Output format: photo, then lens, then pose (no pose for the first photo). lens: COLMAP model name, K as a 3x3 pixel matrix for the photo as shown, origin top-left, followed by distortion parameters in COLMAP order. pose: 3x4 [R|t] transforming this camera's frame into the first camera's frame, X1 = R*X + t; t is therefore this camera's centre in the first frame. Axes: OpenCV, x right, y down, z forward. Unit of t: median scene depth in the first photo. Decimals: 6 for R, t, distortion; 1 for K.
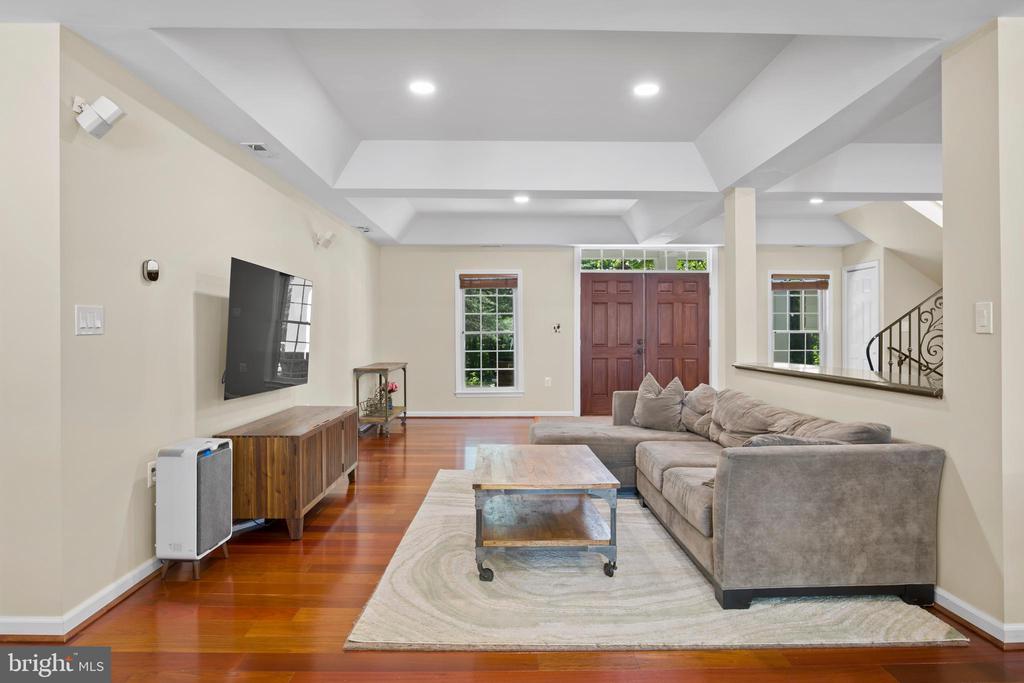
lens RADIAL K [[612.0, 0, 515.5], [0, 612.0, 340.9], [0, 0, 1]] dist [-0.046219, 0.025483]
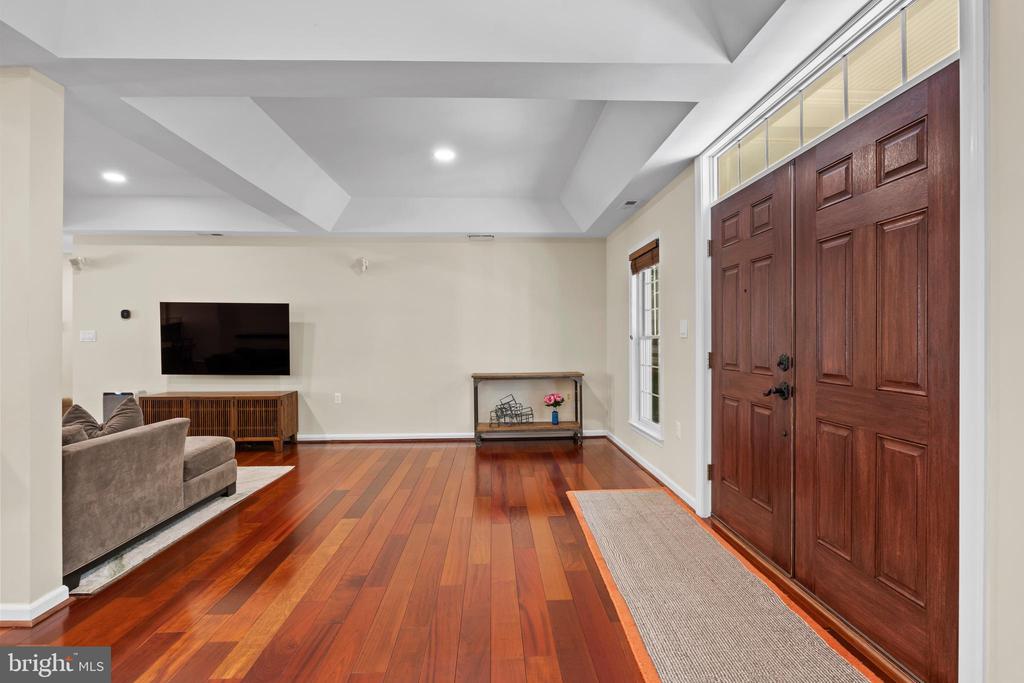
lens RADIAL K [[507.0, 0, 512.0], [0, 507.0, 341.5], [0, 0, 1]] dist [0.000829, 0.000127]
pose [[0.033573, 0.007541, -0.999408, 0.906729], [-0.006561, 0.999952, 0.007324, -0.022111], [0.999415, 0.006311, 0.033621, 1.553715]]
